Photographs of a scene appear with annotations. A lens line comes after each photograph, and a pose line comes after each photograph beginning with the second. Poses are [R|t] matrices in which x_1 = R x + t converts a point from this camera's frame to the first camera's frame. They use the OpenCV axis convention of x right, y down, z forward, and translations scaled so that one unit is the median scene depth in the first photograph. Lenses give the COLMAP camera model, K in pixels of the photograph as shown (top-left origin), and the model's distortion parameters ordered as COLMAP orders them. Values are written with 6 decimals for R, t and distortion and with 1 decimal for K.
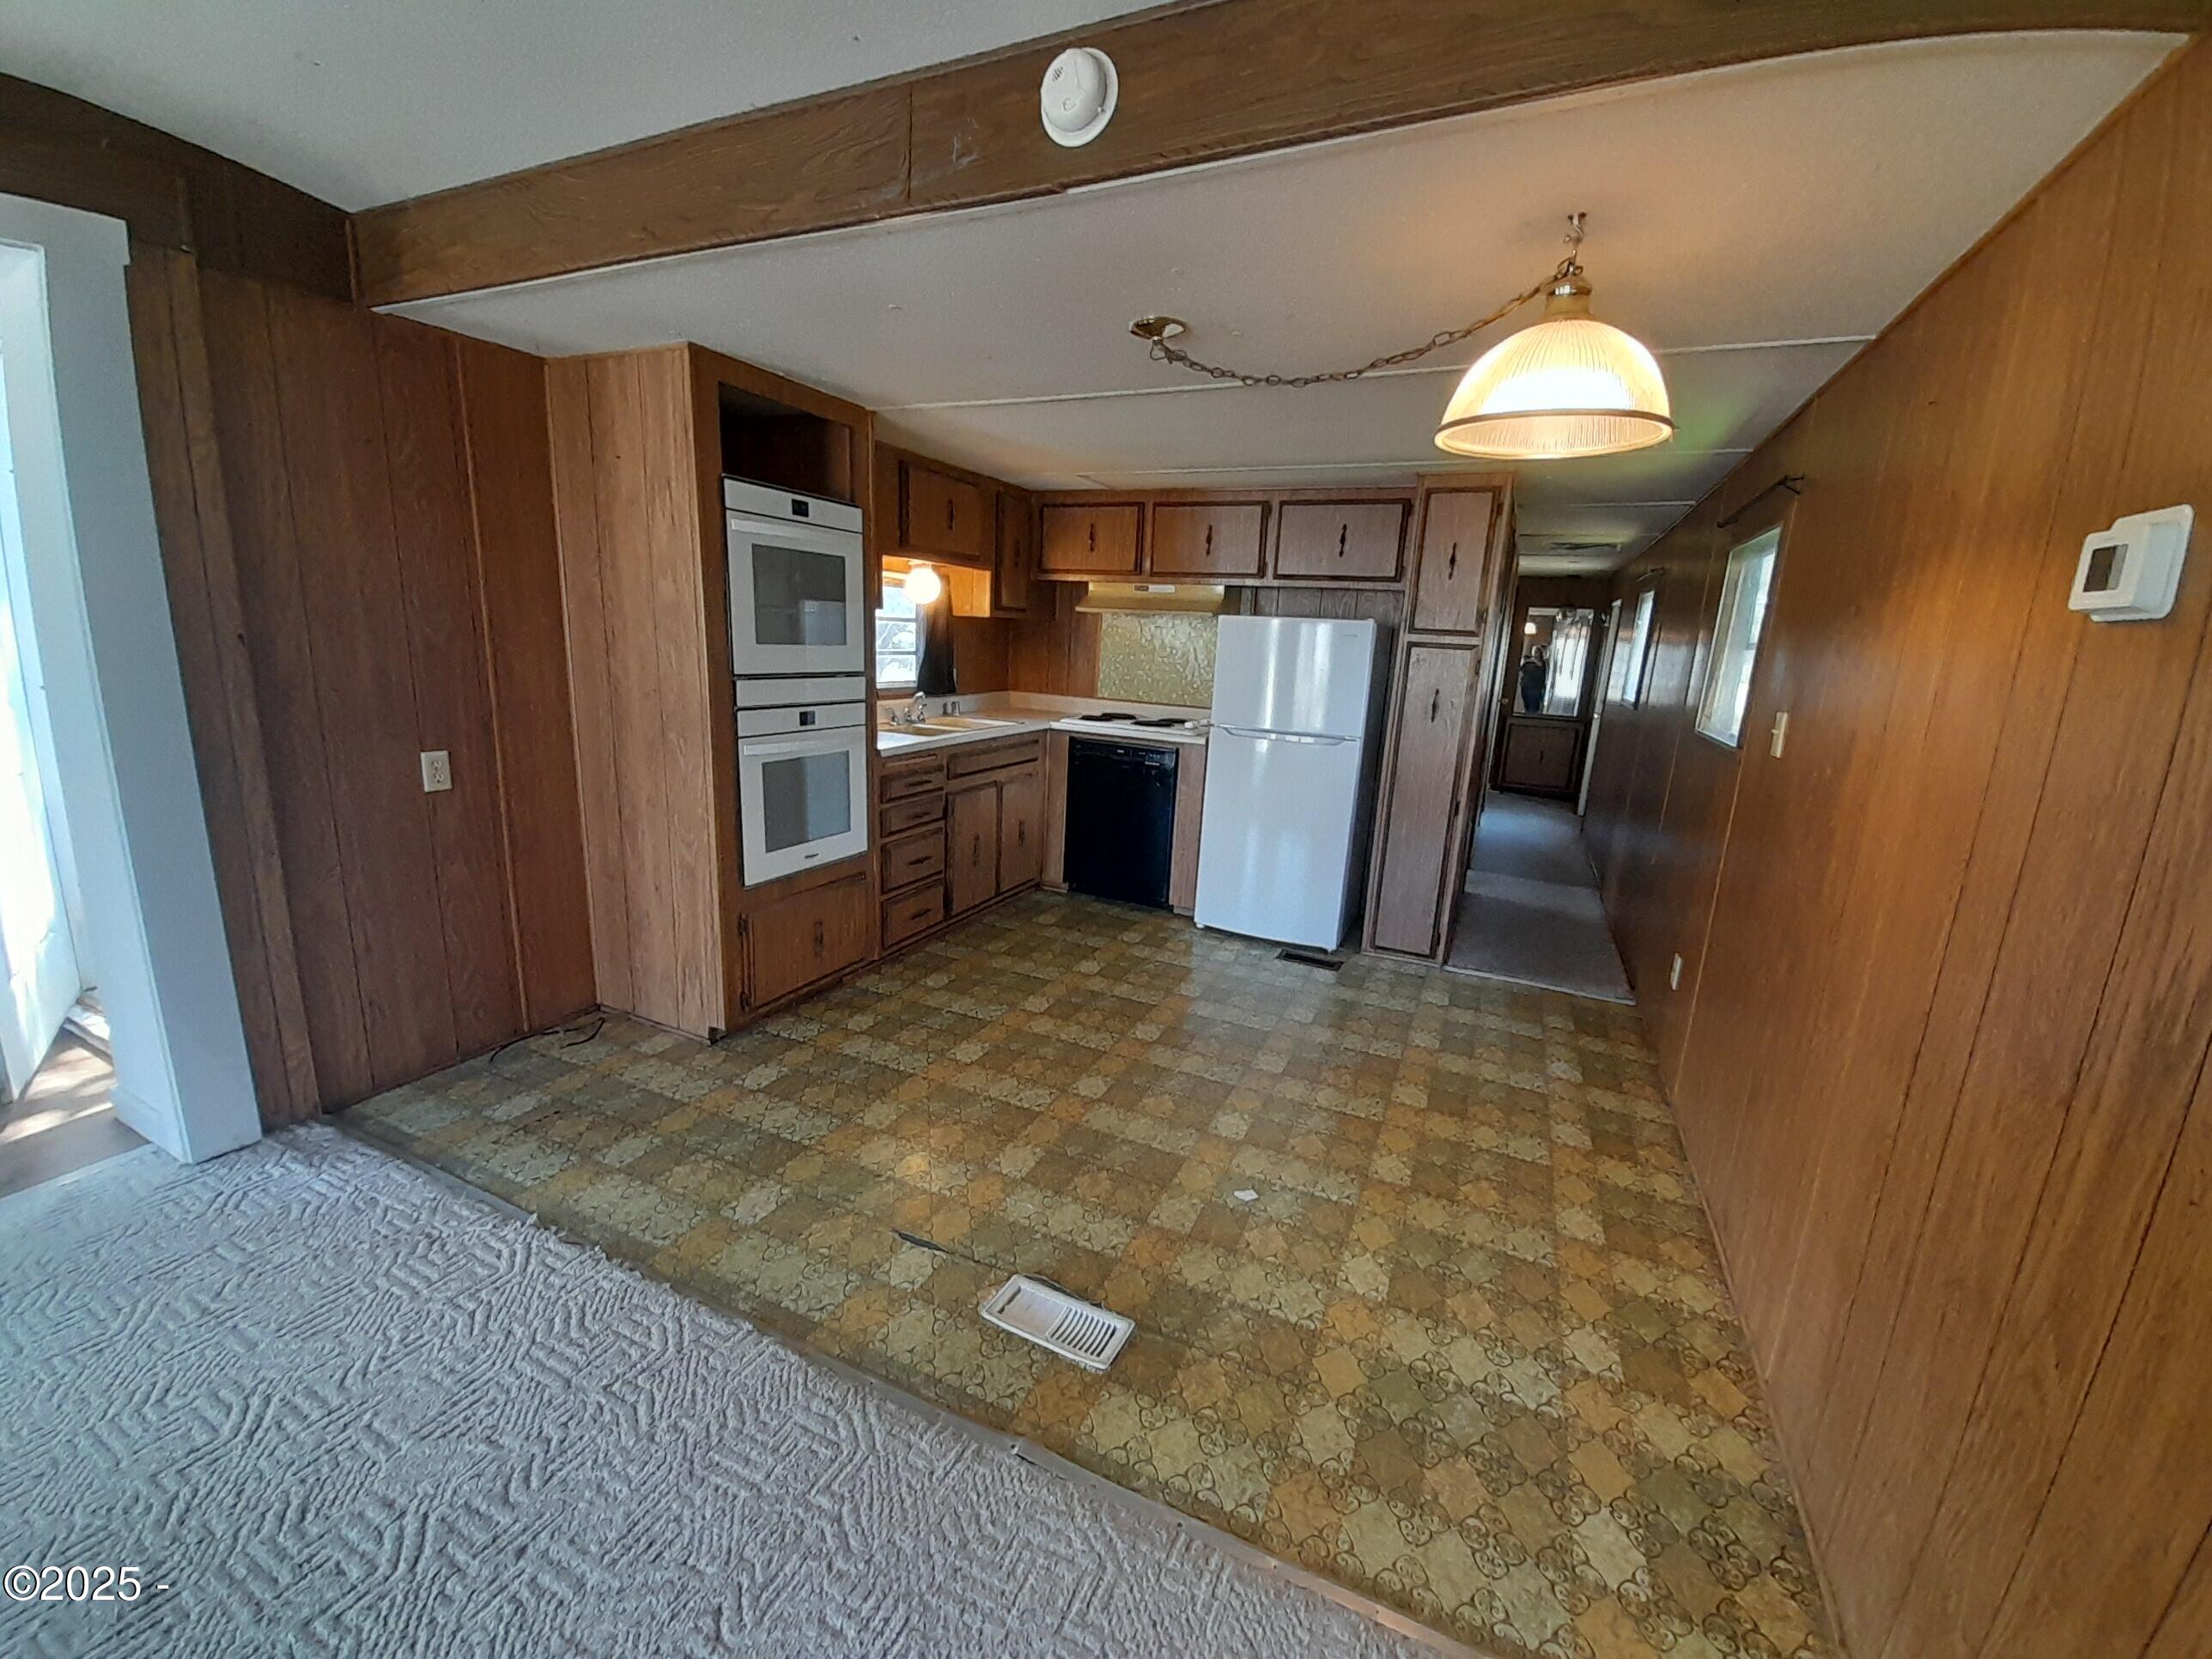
lens RADIAL K [[882.9, 0, 1105.2], [0, 882.9, 831.1], [0, 0, 1]] dist [-0.007169, -0.001563]
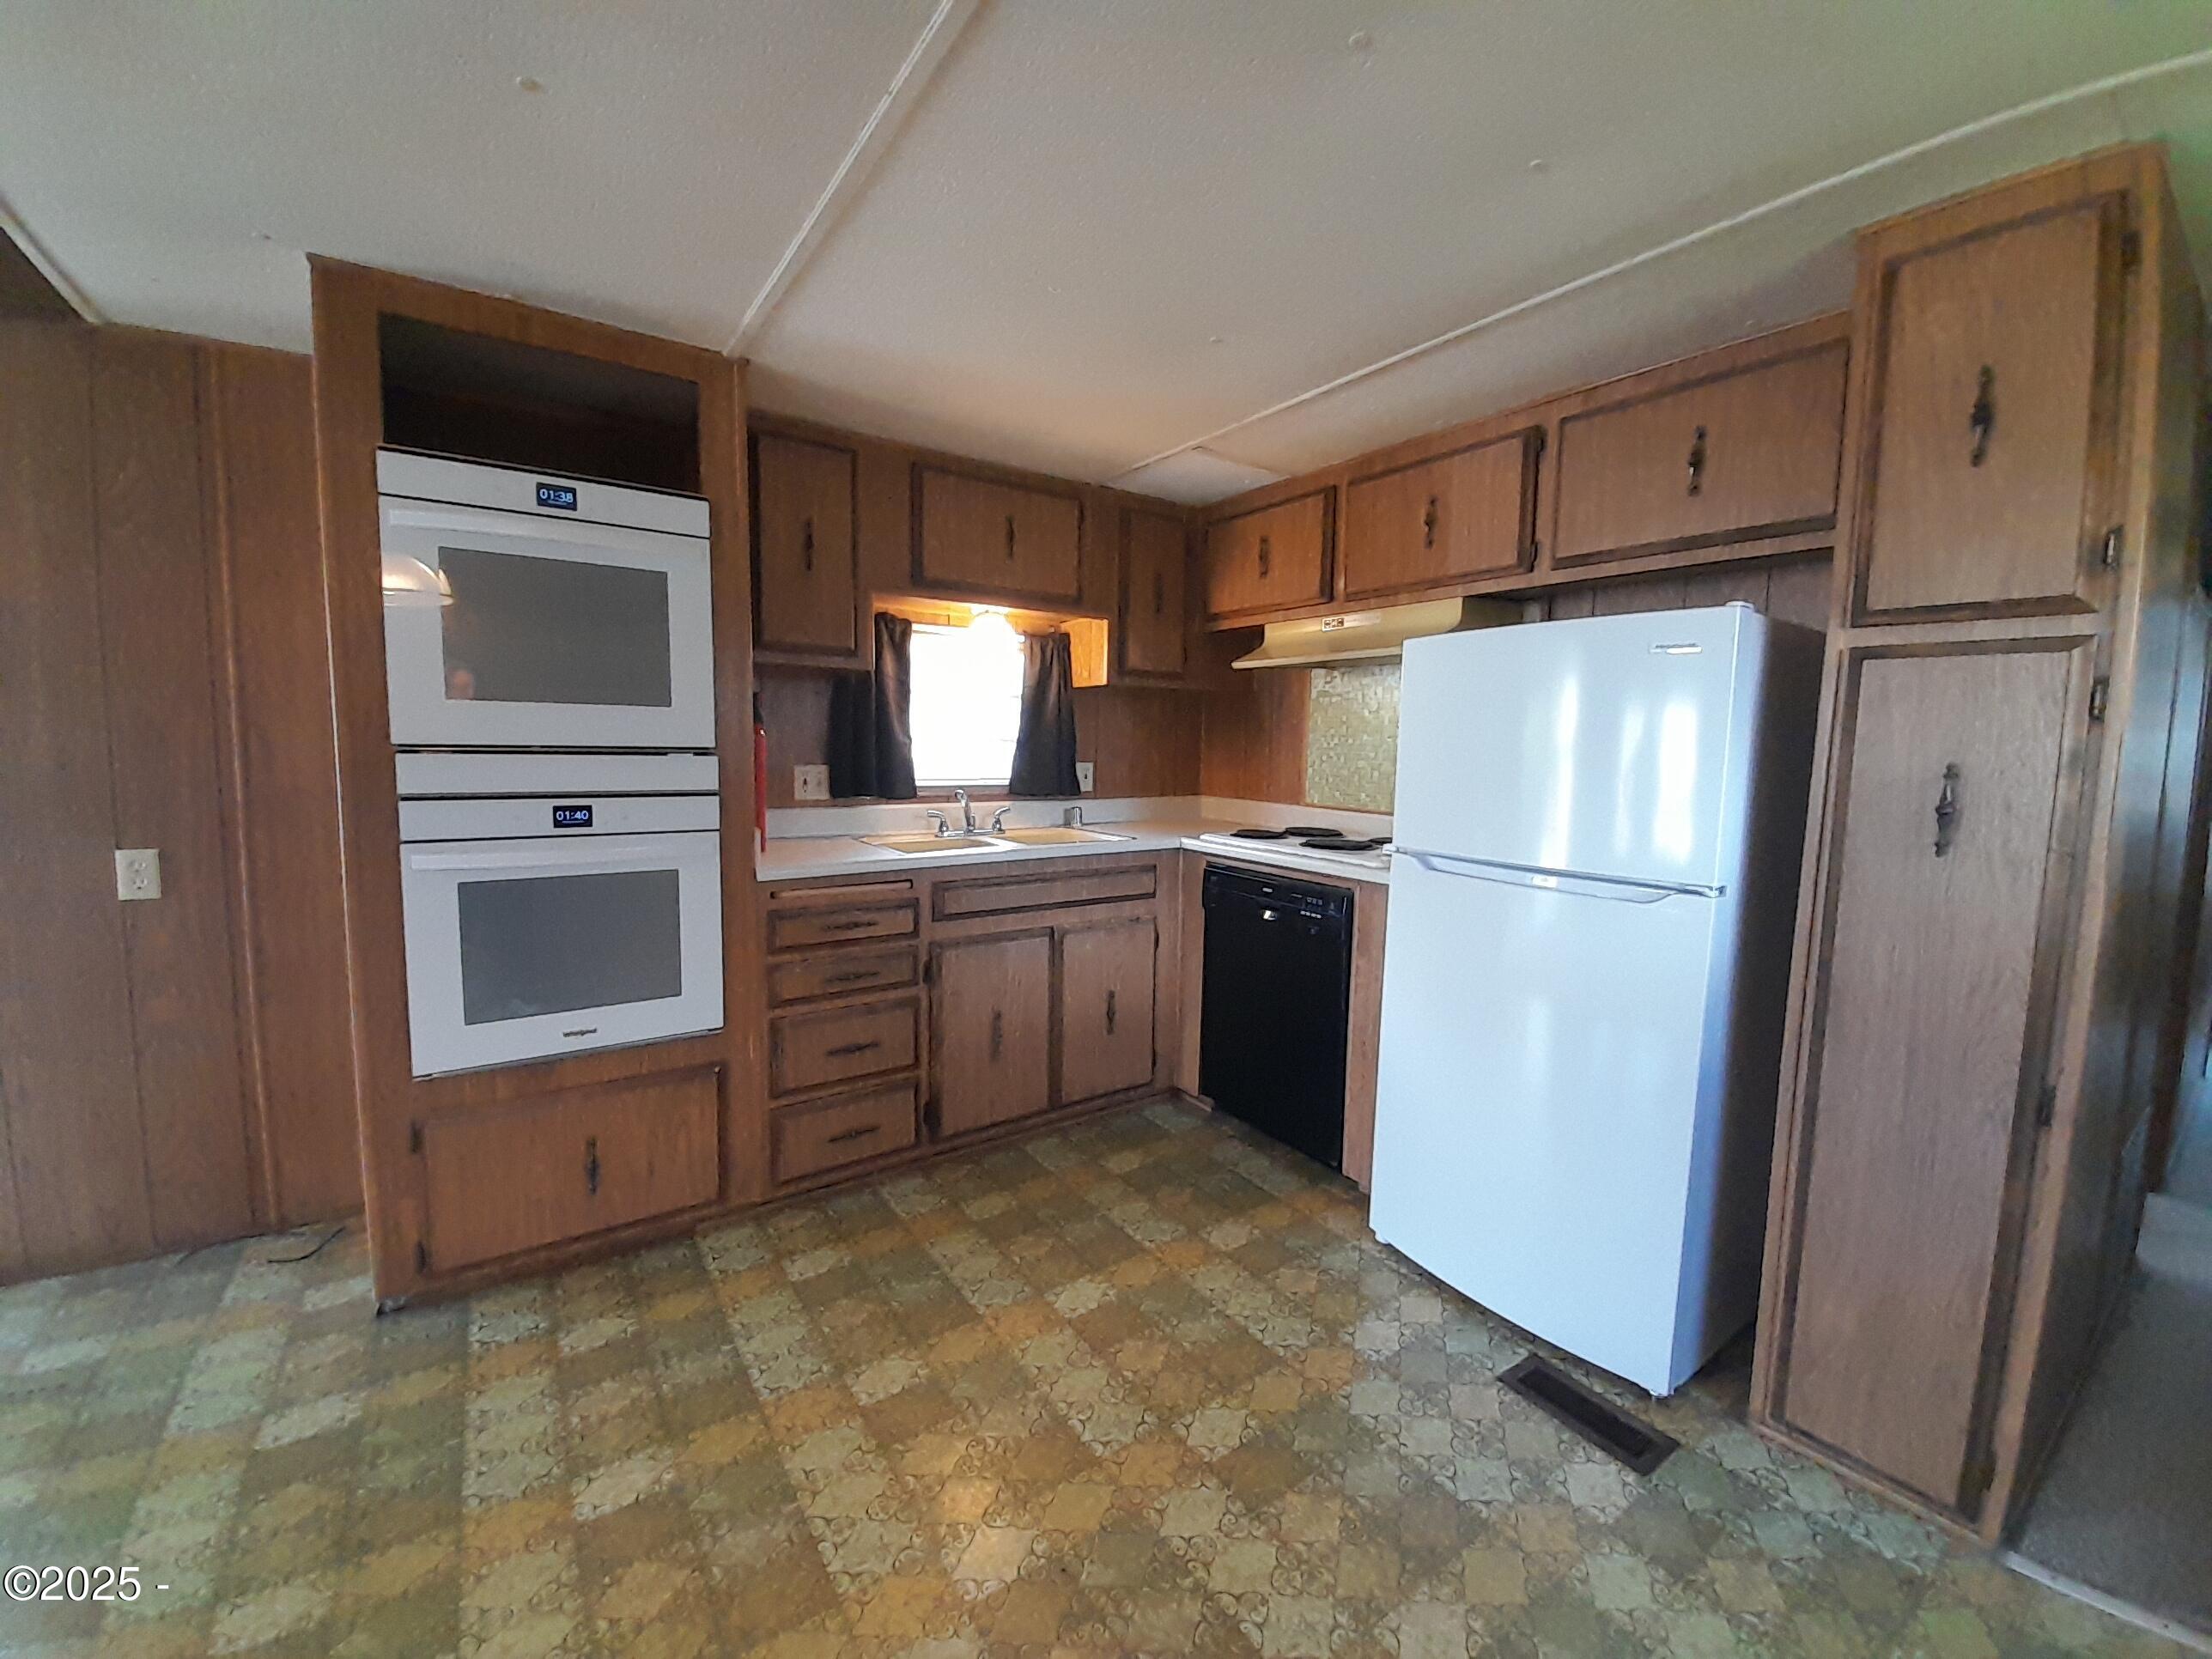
lens RADIAL K [[864.3, 0, 1121.4], [0, 864.3, 822.1], [0, 0, 1]] dist [-0.010400, -0.001397]
pose [[0.866906, 0.011864, -0.498331, 0.249475], [-0.085238, 0.988520, -0.124747, -0.063205], [0.491130, 0.150620, 0.857965, 0.518778]]
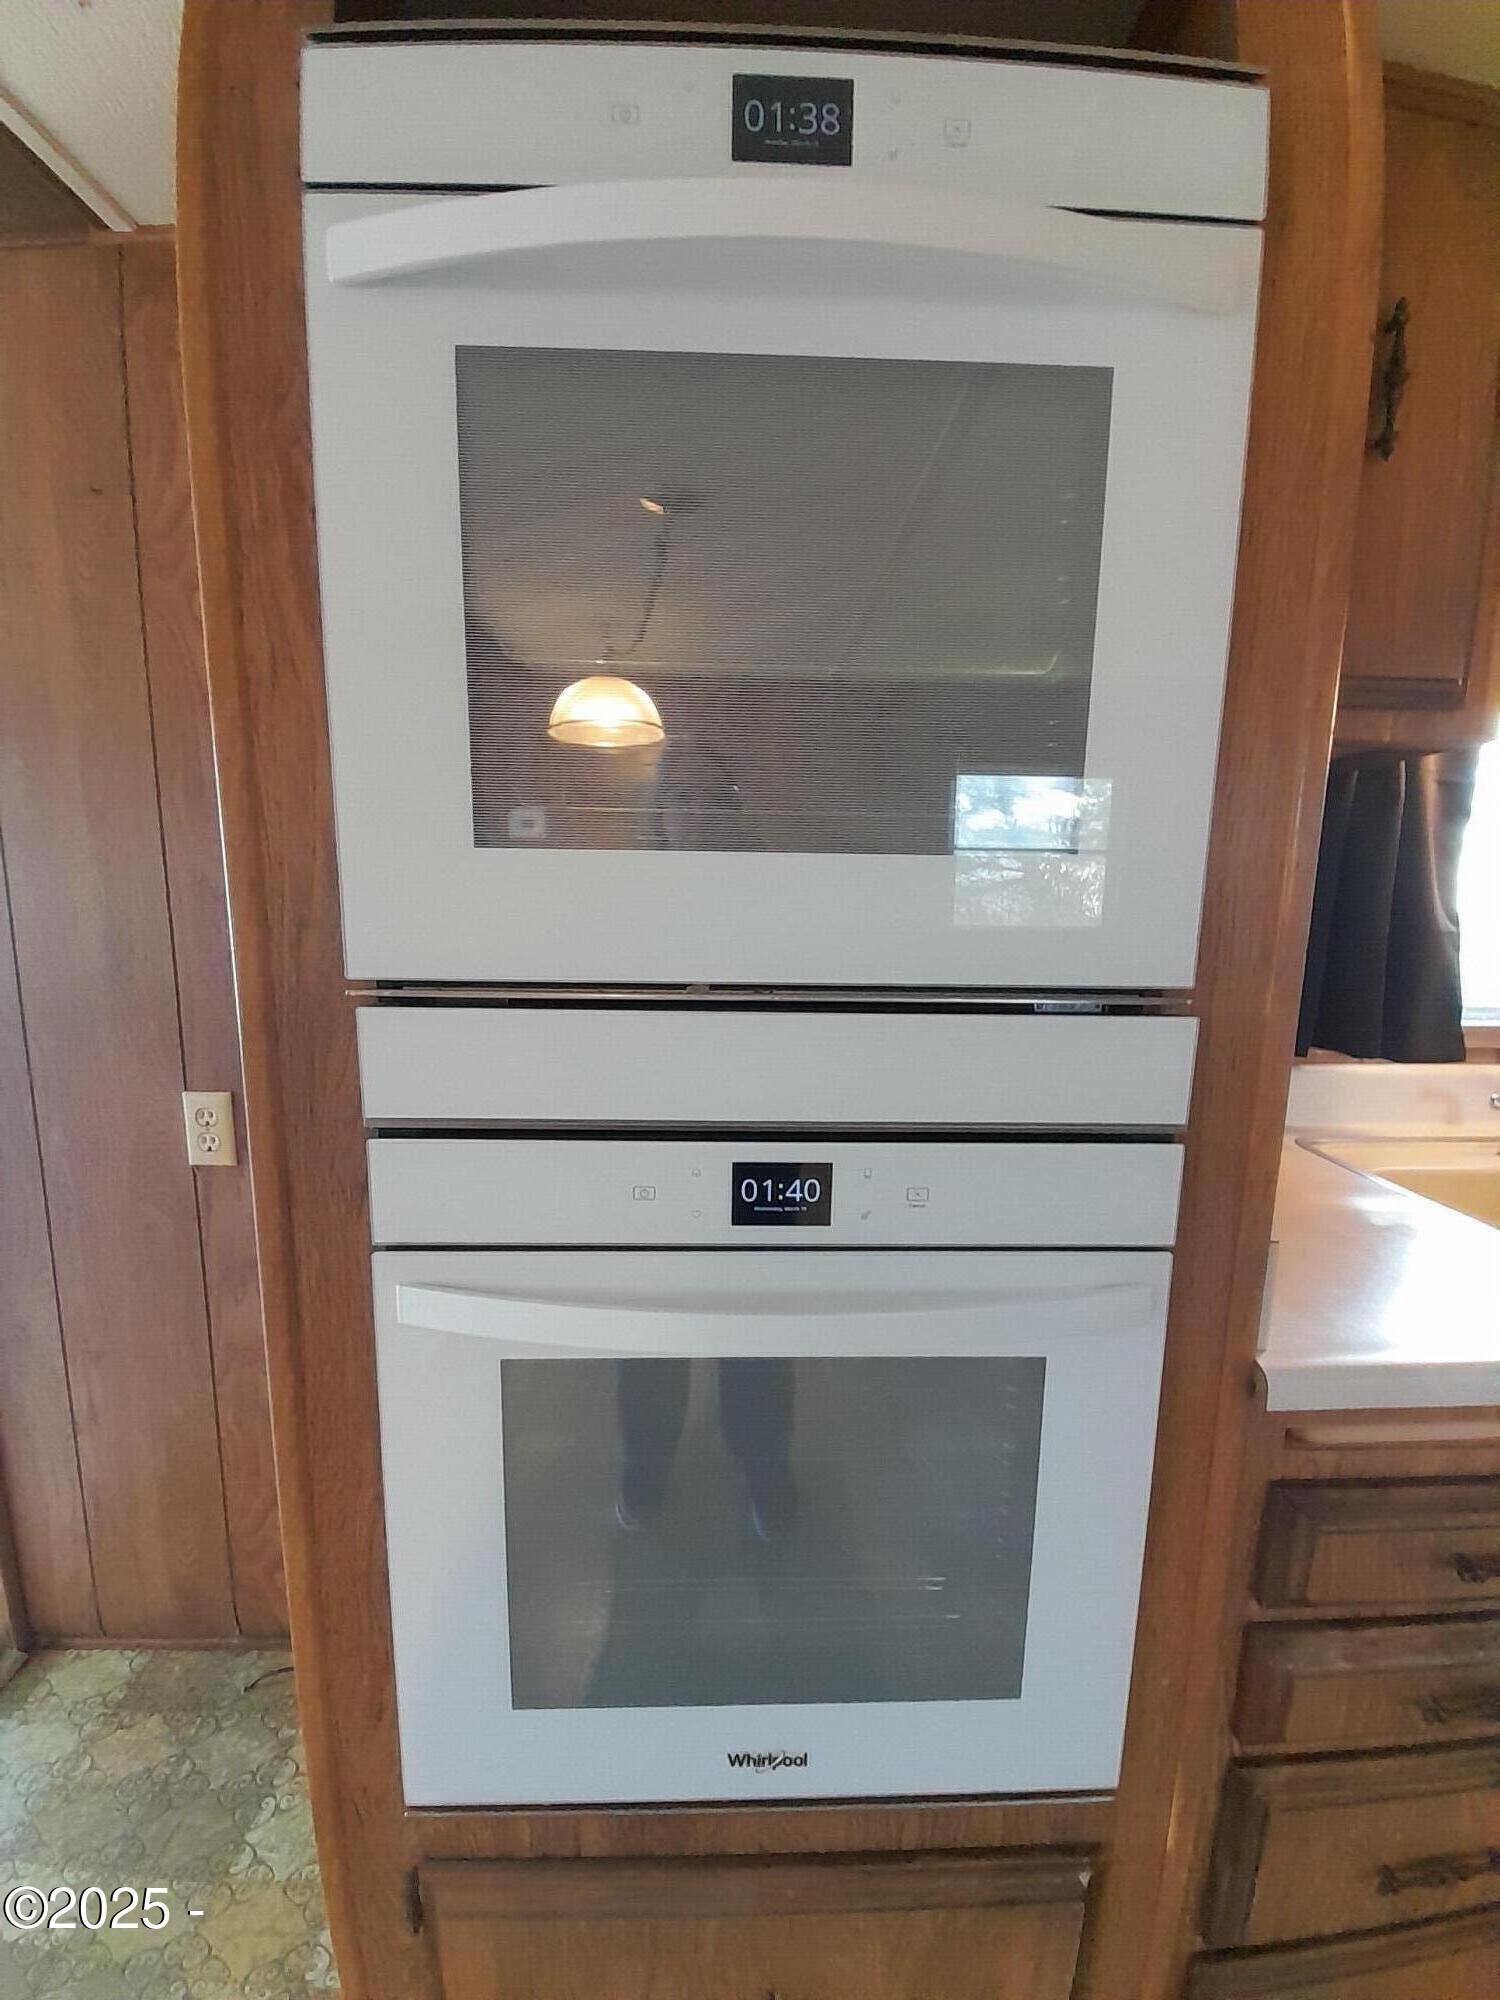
lens RADIAL K [[798.3, 0, 745.8], [0, 798.3, 1012.4], [0, 0, 1]] dist [-0.007169, -0.001563]
pose [[0.452433, 0.093781, -0.886854, -0.137026], [-0.188178, 0.982104, 0.007853, -0.134436], [0.871719, 0.163333, 0.461984, 0.703384]]
